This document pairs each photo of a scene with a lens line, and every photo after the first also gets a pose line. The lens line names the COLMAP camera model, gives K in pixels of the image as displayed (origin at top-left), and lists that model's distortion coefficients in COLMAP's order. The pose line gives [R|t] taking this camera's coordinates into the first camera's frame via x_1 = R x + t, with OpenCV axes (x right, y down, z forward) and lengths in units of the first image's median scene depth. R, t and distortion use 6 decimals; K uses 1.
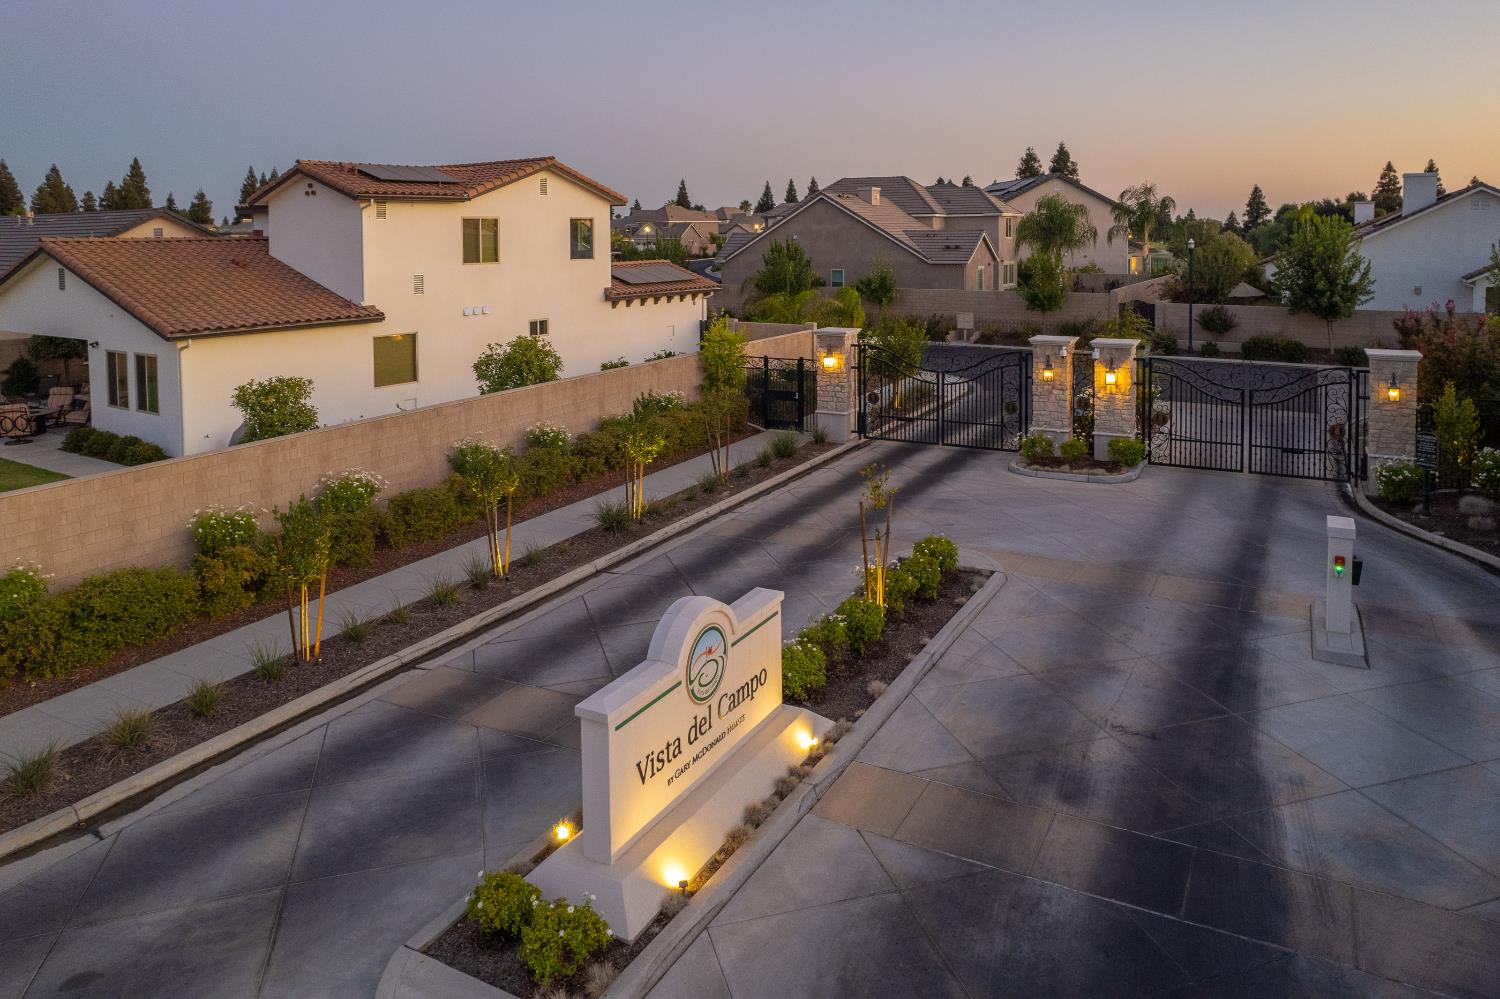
lens RADIAL K [[991.0, 0, 752.4], [0, 991.0, 506.1], [0, 0, 1]] dist [-0.061130, 0.048426]
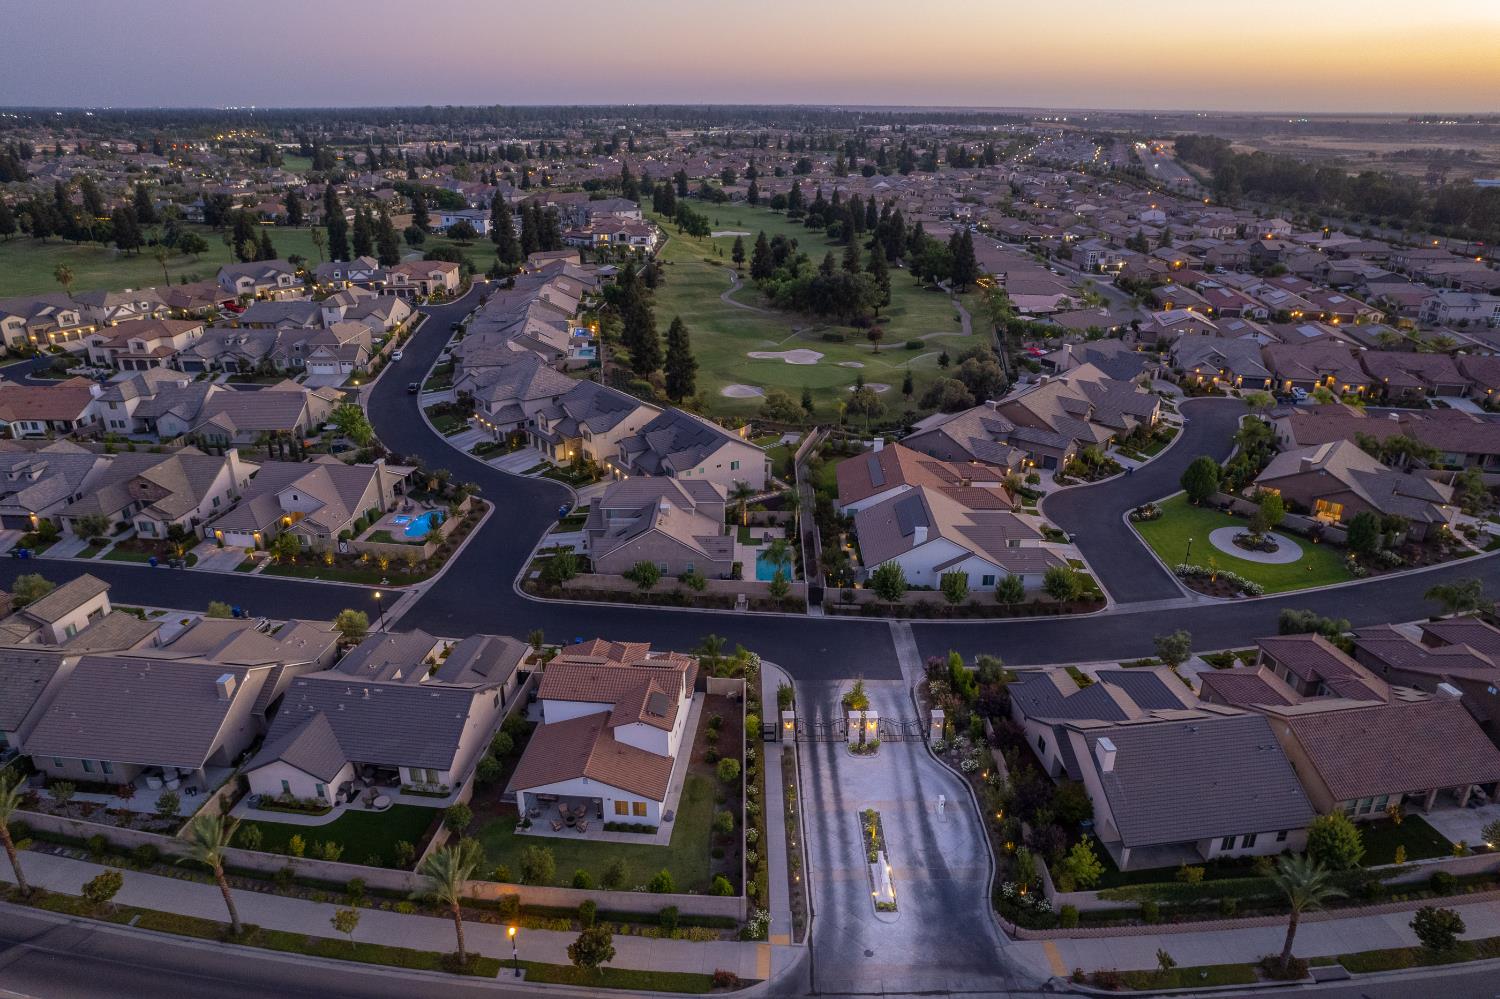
lens RADIAL K [[991.0, 0, 752.4], [0, 991.0, 506.1], [0, 0, 1]] dist [-0.061130, 0.048426]
pose [[0.880424, -0.173379, 0.441353, -1.644527], [0.127825, 0.983081, 0.131198, -1.605861], [-0.456633, -0.059094, 0.887690, -2.212330]]
